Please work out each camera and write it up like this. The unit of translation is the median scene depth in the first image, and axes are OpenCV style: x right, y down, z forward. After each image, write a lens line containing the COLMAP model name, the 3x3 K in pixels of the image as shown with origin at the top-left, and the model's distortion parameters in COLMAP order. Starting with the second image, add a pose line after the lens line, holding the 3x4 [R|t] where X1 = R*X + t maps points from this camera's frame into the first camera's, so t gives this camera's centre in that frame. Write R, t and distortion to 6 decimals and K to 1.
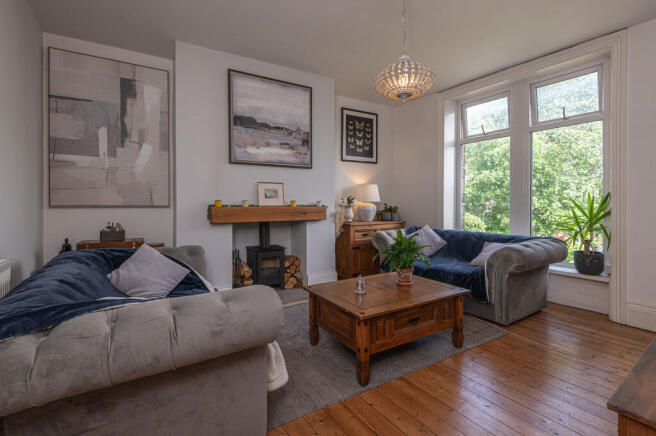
lens RADIAL K [[297.7, 0, 329.4], [0, 297.7, 203.6], [0, 0, 1]] dist [-0.034452, -0.000281]
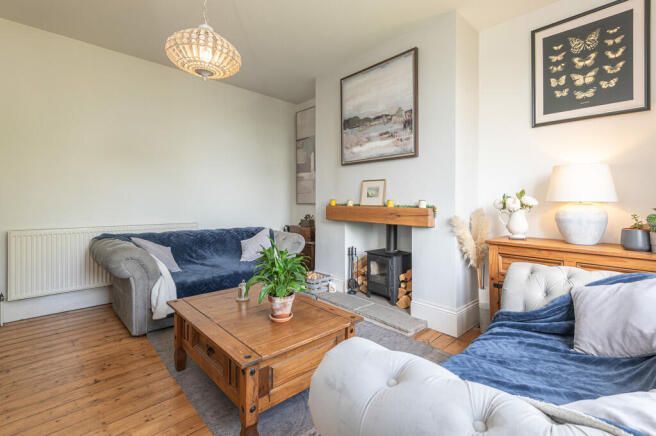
lens RADIAL K [[297.7, 0, 329.4], [0, 297.7, 203.6], [0, 0, 1]] dist [-0.034452, -0.000281]
pose [[0.172207, 0.008597, -0.985023, 0.644519], [-0.007979, 0.999941, 0.007332, -0.004281], [0.985028, 0.006597, 0.172266, 0.677008]]
